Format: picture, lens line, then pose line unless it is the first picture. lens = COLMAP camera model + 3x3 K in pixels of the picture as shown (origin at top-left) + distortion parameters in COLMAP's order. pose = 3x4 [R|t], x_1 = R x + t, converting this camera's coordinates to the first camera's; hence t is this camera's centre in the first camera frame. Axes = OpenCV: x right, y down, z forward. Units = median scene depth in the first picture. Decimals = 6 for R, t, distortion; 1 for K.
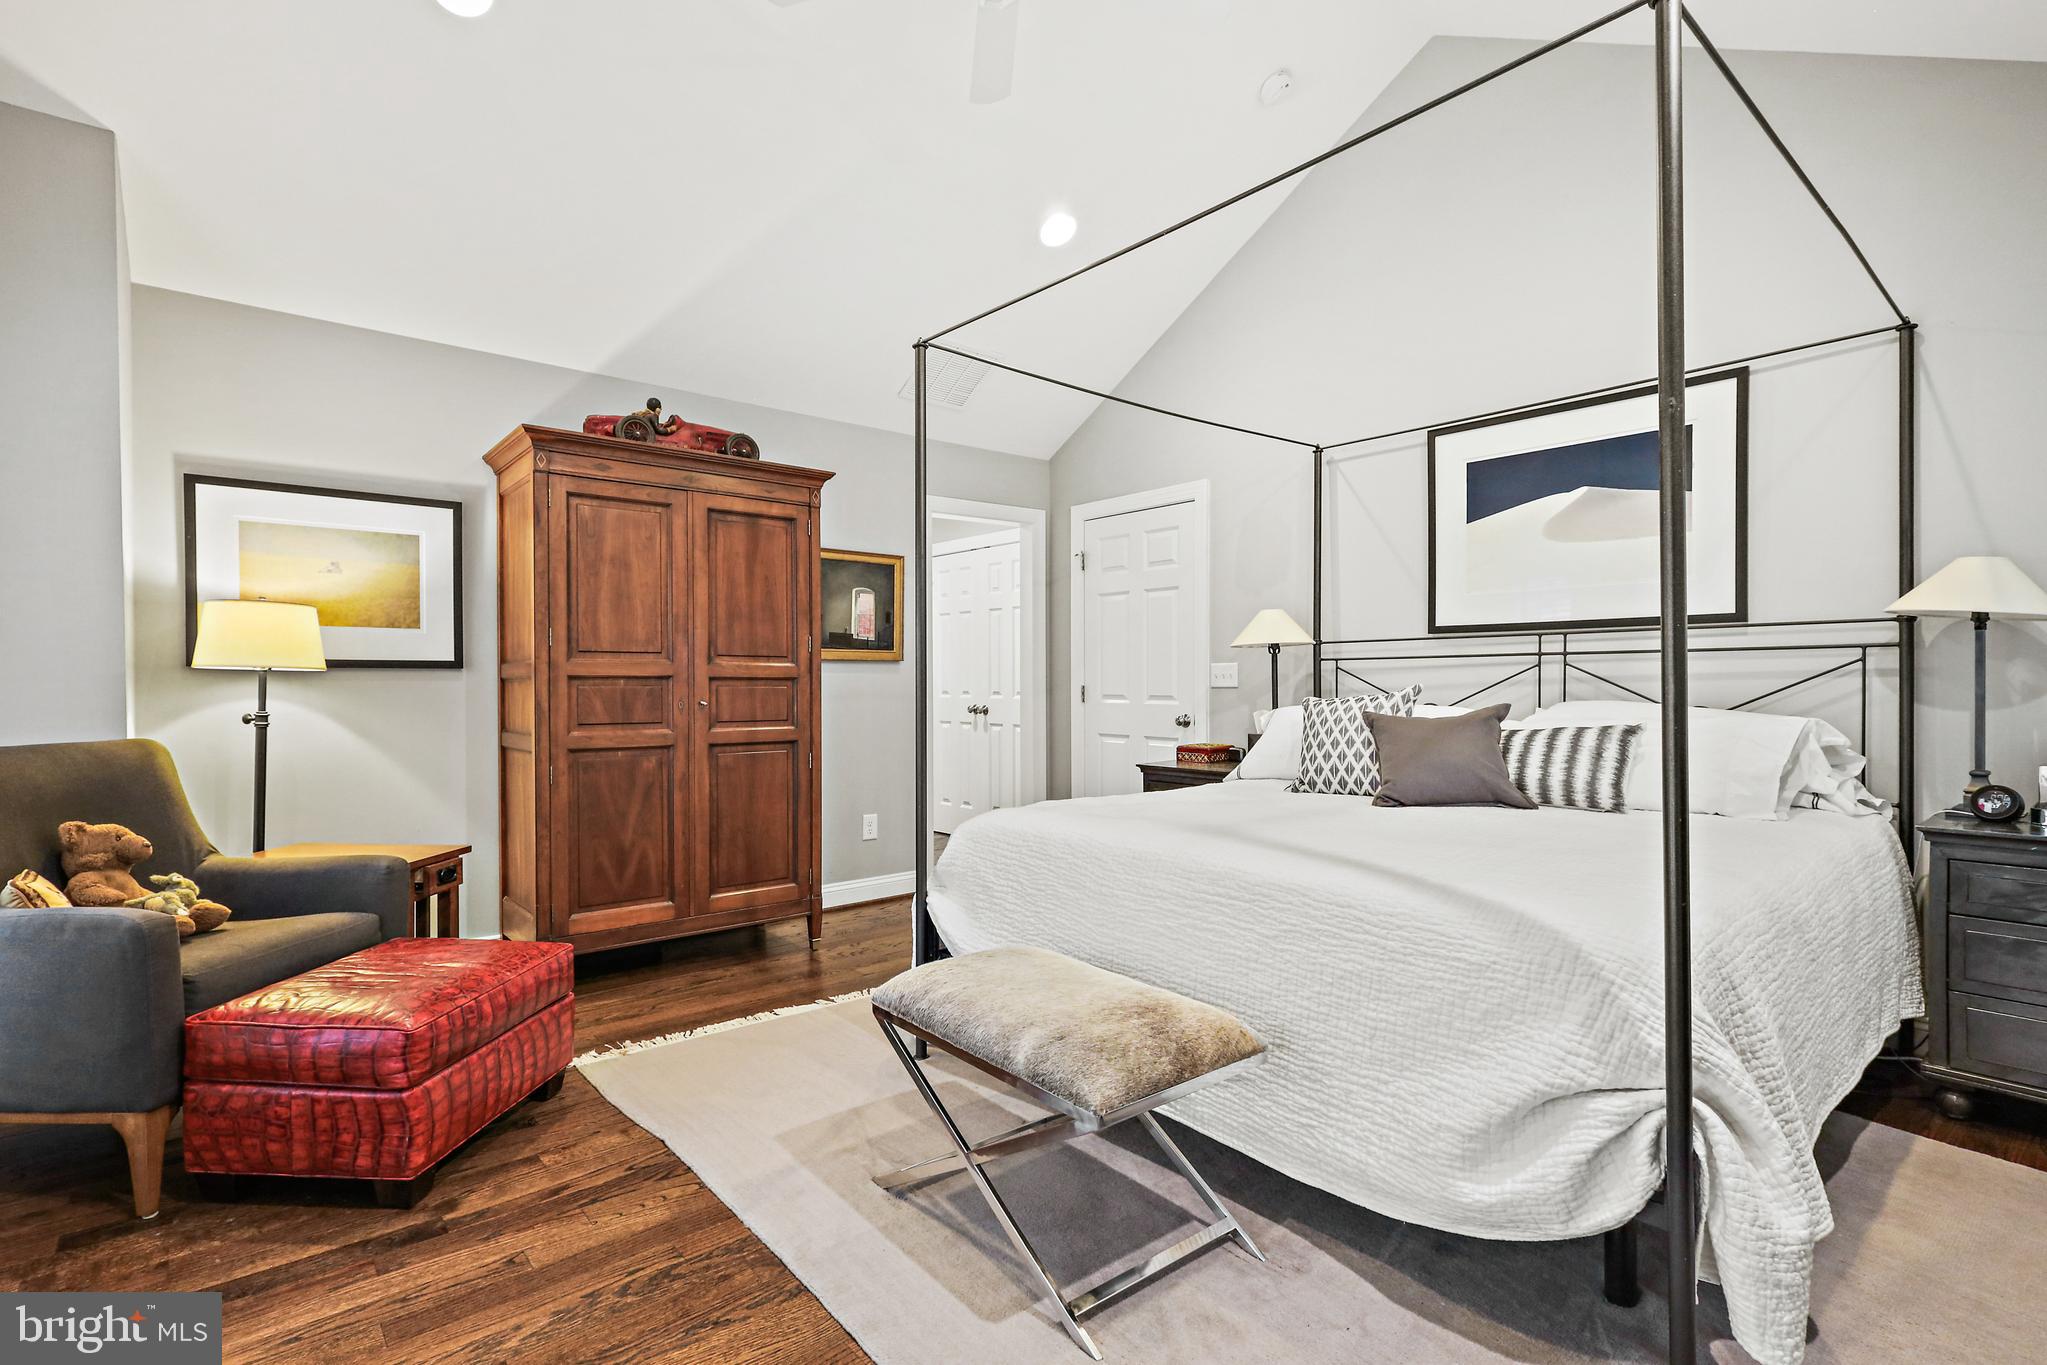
lens RADIAL K [[961.8, 0, 1027.7], [0, 961.8, 695.0], [0, 0, 1]] dist [-0.000161, -0.000779]
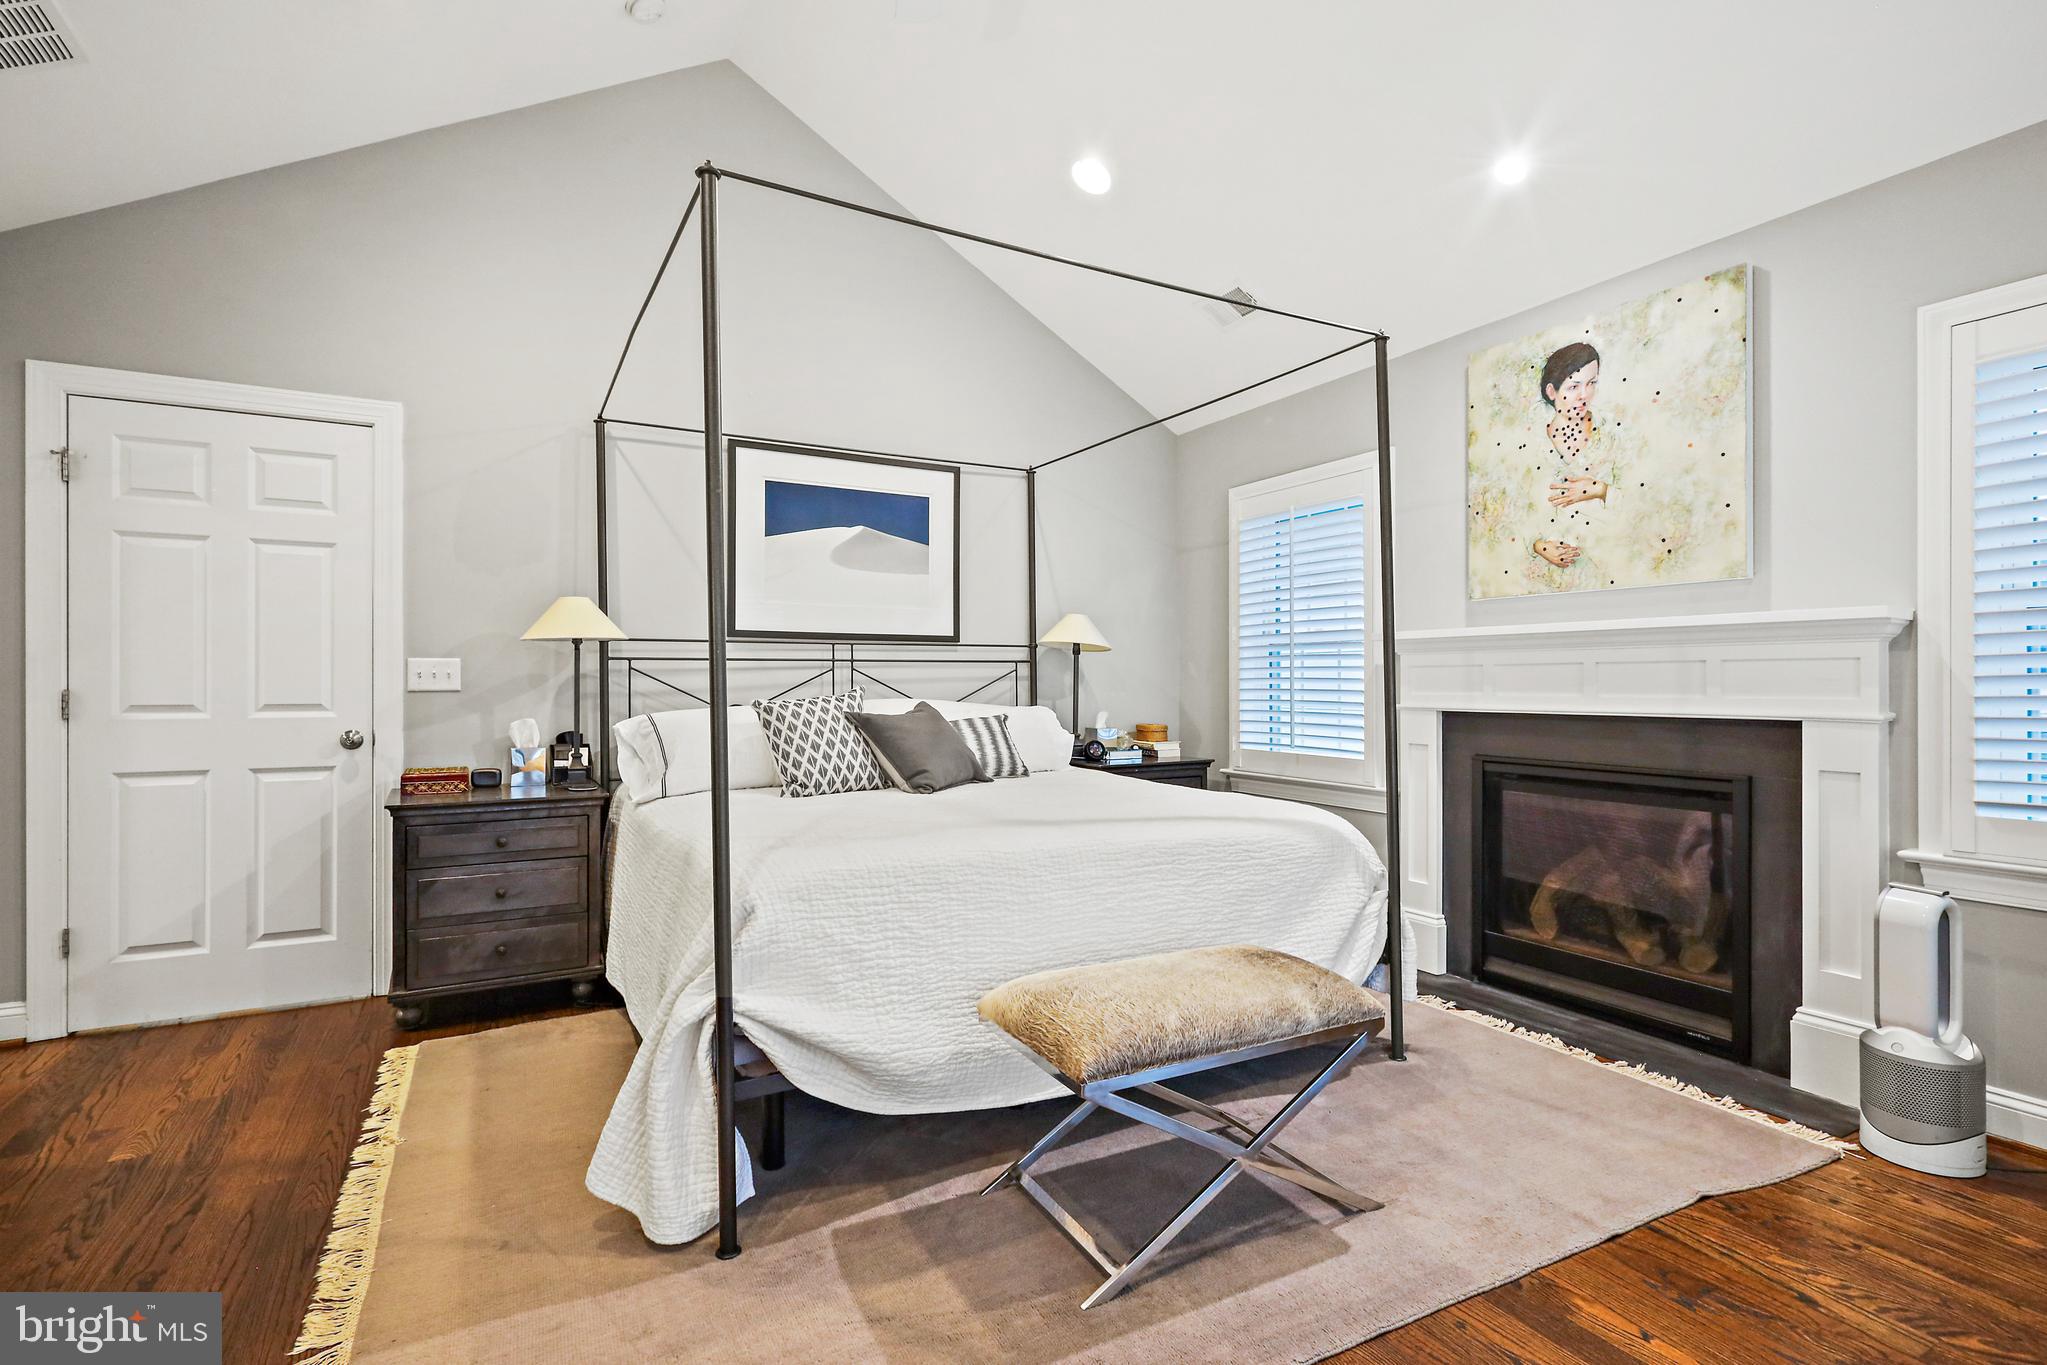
lens RADIAL K [[961.8, 0, 1026.0], [0, 961.8, 679.7], [0, 0, 1]] dist [-0.000161, -0.000779]
pose [[0.215371, 0.009935, 0.976482, -0.561612], [0.015608, 0.999785, -0.013615, 0.000517], [-0.976408, 0.018173, 0.215169, 0.525233]]
